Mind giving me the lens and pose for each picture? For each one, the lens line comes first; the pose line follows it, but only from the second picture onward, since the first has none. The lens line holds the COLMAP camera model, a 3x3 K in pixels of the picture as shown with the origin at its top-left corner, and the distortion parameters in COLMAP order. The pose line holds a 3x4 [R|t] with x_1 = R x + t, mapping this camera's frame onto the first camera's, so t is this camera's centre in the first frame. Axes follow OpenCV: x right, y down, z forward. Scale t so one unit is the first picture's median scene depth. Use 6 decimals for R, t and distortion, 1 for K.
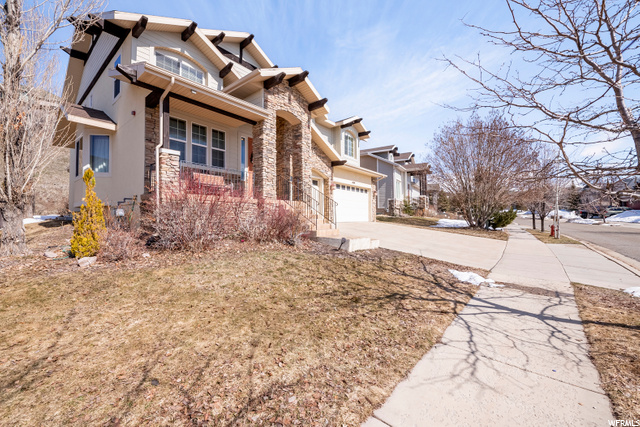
lens RADIAL K [[256.1, 0, 318.1], [0, 256.1, 212.1], [0, 0, 1]] dist [0.000081, -0.000052]
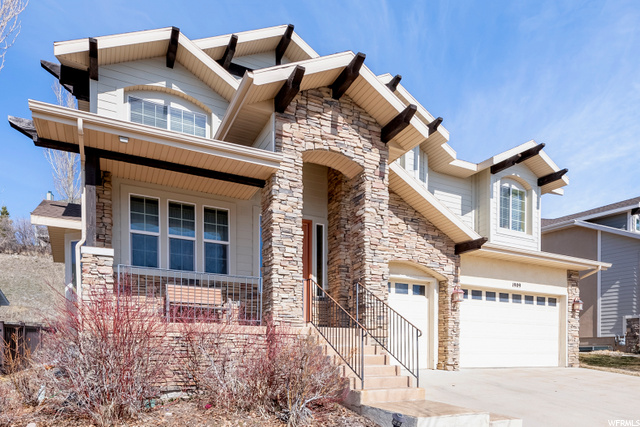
lens RADIAL K [[411.4, 0, 304.7], [0, 411.4, 358.7], [0, 0, 1]] dist [0.004319, -0.000955]
pose [[0.904669, 0.006460, -0.426067, 0.180411], [0.007654, 0.999477, 0.031407, -0.009347], [0.426047, -0.031674, 0.904146, 0.229971]]
